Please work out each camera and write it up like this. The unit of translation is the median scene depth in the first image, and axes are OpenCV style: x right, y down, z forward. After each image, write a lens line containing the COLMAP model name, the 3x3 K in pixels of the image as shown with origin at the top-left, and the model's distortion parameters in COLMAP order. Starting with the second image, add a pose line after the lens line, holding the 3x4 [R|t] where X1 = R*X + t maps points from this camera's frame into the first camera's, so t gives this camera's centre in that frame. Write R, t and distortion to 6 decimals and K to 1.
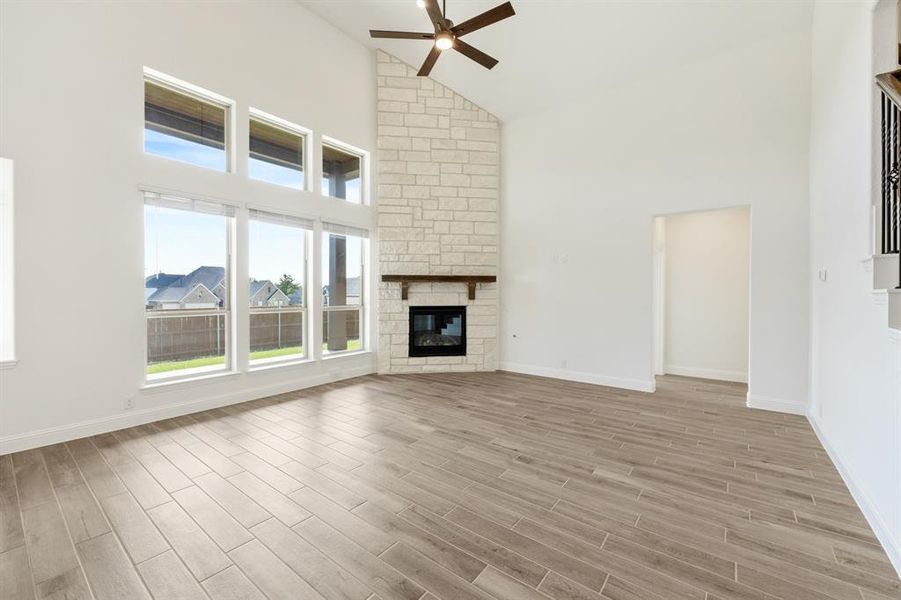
lens RADIAL K [[364.1, 0, 451.9], [0, 364.1, 296.5], [0, 0, 1]] dist [0.010069, -0.000040]
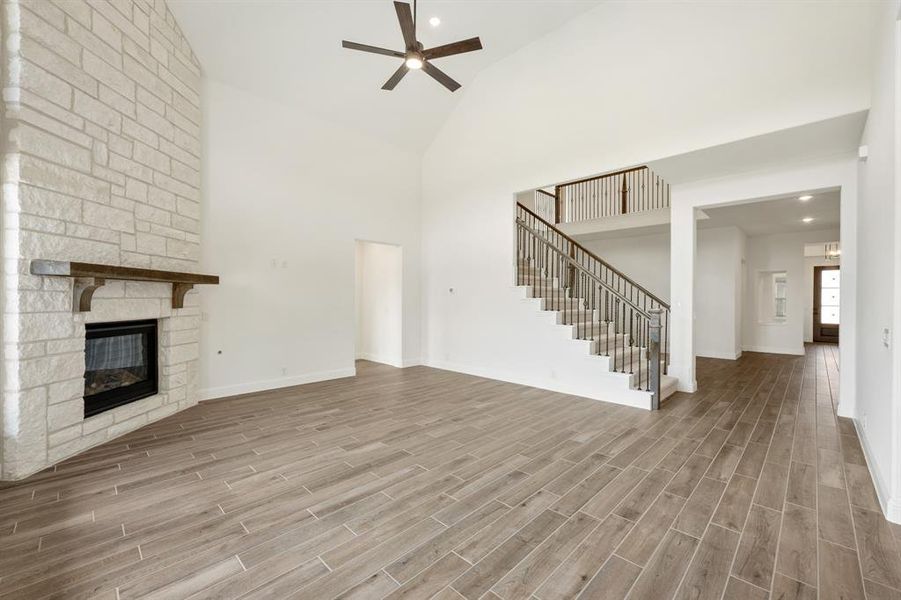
lens RADIAL K [[364.1, 0, 450.5], [0, 364.1, 300.3], [0, 0, 1]] dist [0.010069, -0.000040]
pose [[0.135980, -0.006035, 0.990693, -0.574488], [0.003642, 0.999978, 0.005591, -0.008520], [-0.990705, 0.002848, 0.135999, 0.405673]]
